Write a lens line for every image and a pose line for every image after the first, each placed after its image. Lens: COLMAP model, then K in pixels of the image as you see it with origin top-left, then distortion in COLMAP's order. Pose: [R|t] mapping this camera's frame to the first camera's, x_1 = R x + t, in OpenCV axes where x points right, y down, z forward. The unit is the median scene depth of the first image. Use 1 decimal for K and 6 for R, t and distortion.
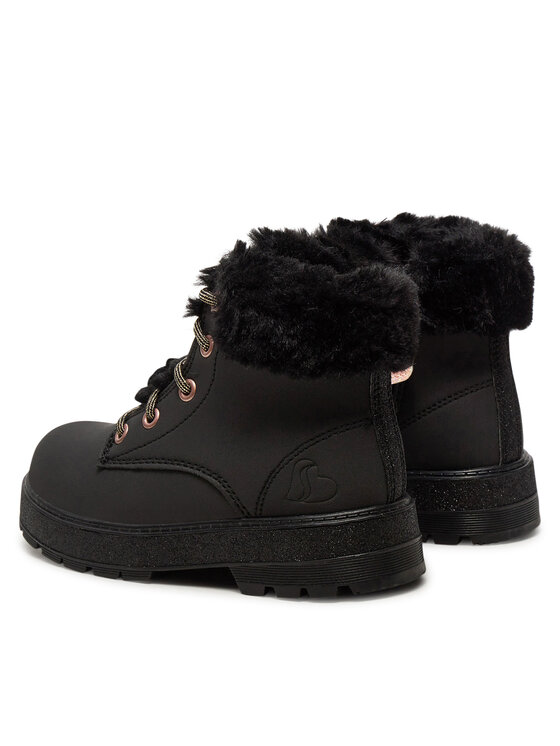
lens RADIAL K [[1859.3, 0, 280.6], [0, 1859.3, 370.7], [0, 0, 1]] dist [0.523757, 0.000000]
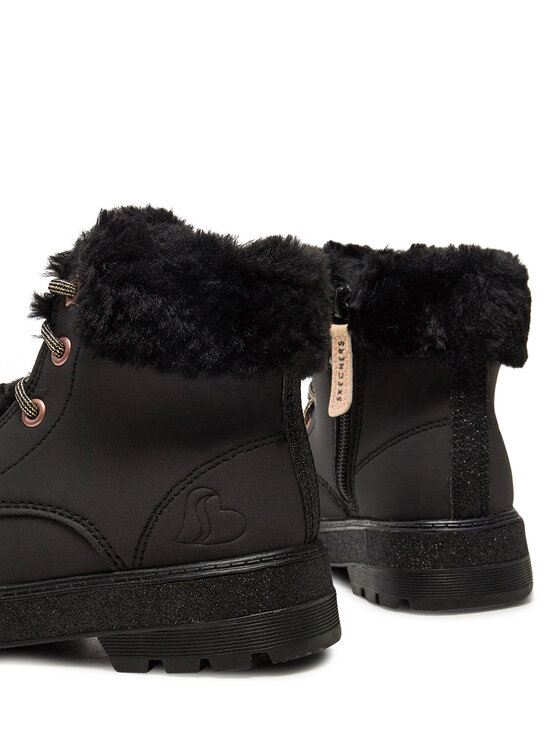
lens RADIAL K [[1525.8, 0, 281.0], [0, 1525.8, 377.1], [0, 0, 1]] dist [0.155412, 0.000000]
pose [[0.987771, -0.018768, 0.154777, -0.050496], [0.030197, 0.996960, -0.071824, 0.048410], [-0.152959, 0.075619, 0.985335, 0.378544]]
